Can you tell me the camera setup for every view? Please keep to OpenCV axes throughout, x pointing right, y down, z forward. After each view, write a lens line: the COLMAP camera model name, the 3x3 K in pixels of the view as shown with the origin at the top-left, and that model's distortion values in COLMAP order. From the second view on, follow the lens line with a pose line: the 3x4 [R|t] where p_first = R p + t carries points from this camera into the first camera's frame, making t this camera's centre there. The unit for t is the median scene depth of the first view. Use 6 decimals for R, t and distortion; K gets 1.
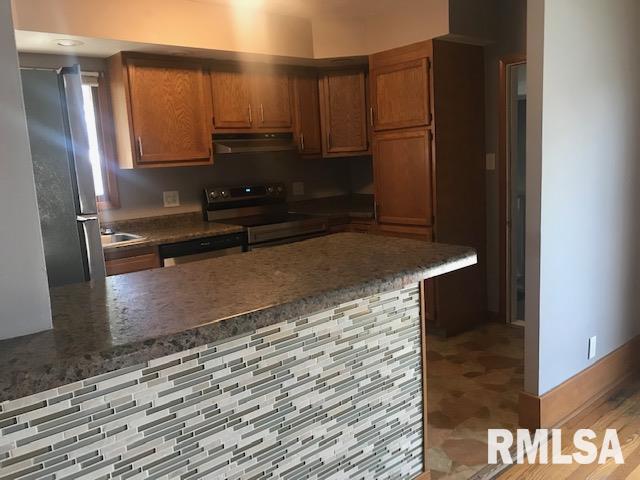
lens RADIAL K [[522.3, 0, 320.0], [0, 522.3, 240.0], [0, 0, 1]] dist [0.003923, -0.001859]
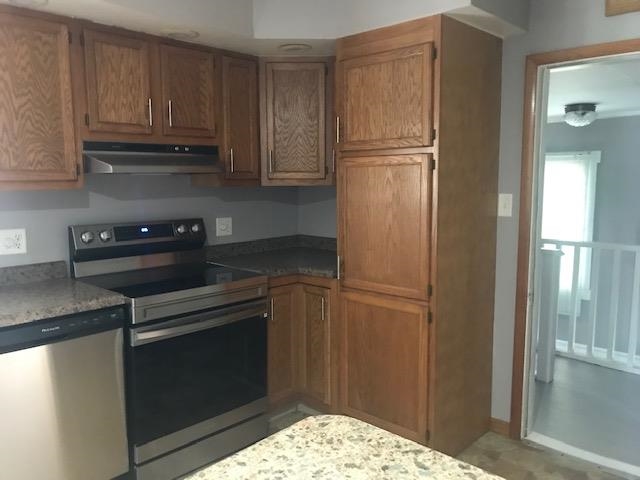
lens RADIAL K [[528.5, 0, 325.3], [0, 528.5, 238.1], [0, 0, 1]] dist [-0.003931, -0.012914]
pose [[0.990337, 0.036175, 0.133883, -0.002721], [-0.030006, 0.998406, -0.047810, -0.067378], [-0.135399, 0.043330, 0.989843, 0.352069]]
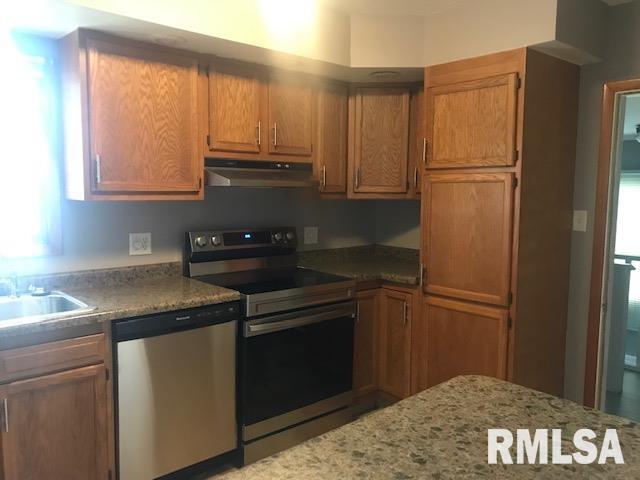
lens RADIAL K [[528.5, 0, 325.3], [0, 528.5, 238.1], [0, 0, 1]] dist [-0.003931, -0.012914]
pose [[0.997302, 0.061435, 0.040180, -0.065009], [-0.058761, 0.996176, -0.064660, -0.057049], [-0.043999, 0.062125, 0.997098, 0.281665]]
